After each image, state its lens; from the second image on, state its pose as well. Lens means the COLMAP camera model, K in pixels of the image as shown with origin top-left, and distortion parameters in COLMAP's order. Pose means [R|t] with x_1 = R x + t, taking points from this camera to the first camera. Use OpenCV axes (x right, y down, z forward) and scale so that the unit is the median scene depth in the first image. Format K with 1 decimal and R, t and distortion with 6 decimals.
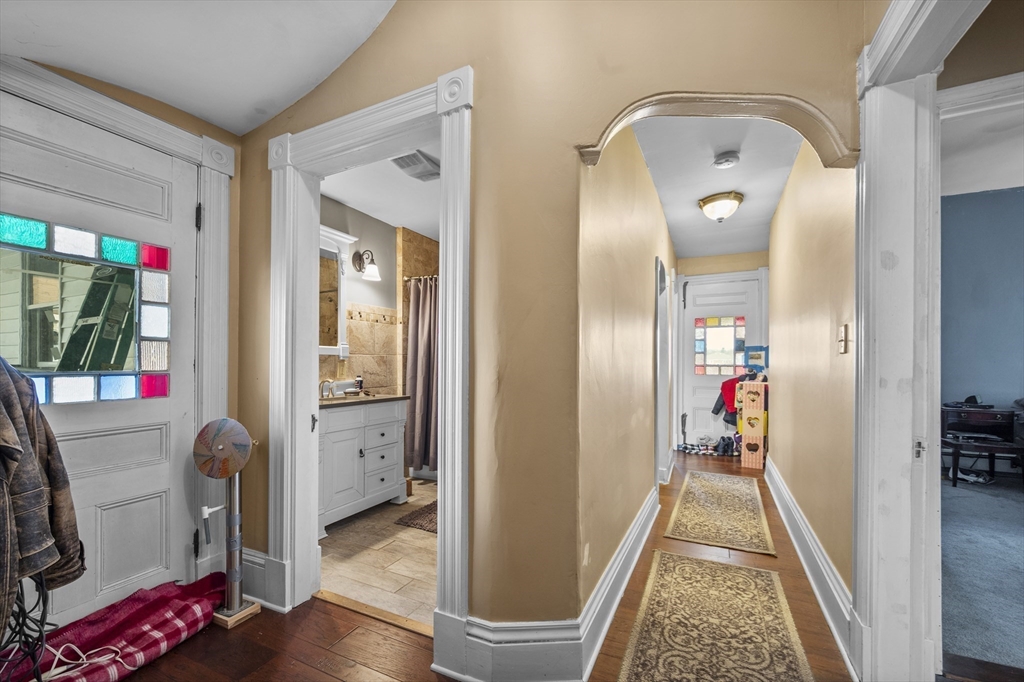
lens RADIAL K [[409.8, 0, 505.9], [0, 409.8, 358.6], [0, 0, 1]] dist [0.000976, 0.000103]
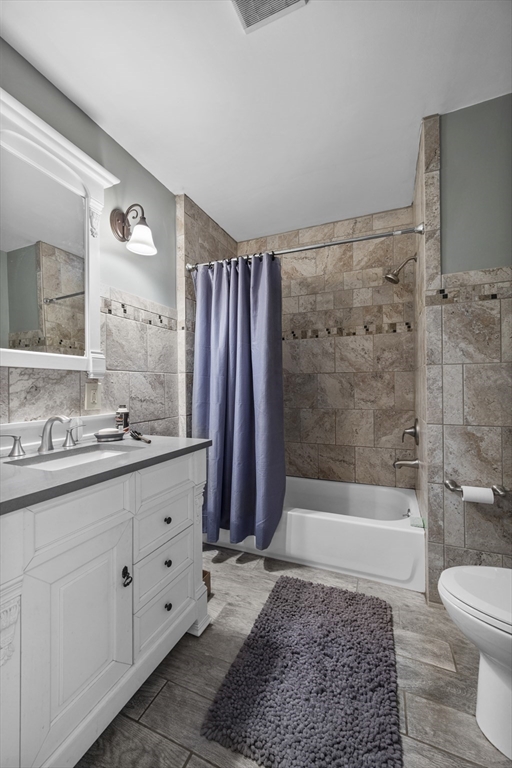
lens RADIAL K [[307.3, 0, 256.0], [0, 307.3, 384.0], [0, 0, 1]] dist [0.000976, 0.000103]
pose [[0.998682, -0.006454, 0.050914, -0.169145], [0.006213, 0.999969, 0.004879, 0.008328], [-0.050944, -0.004557, 0.998691, 0.492580]]
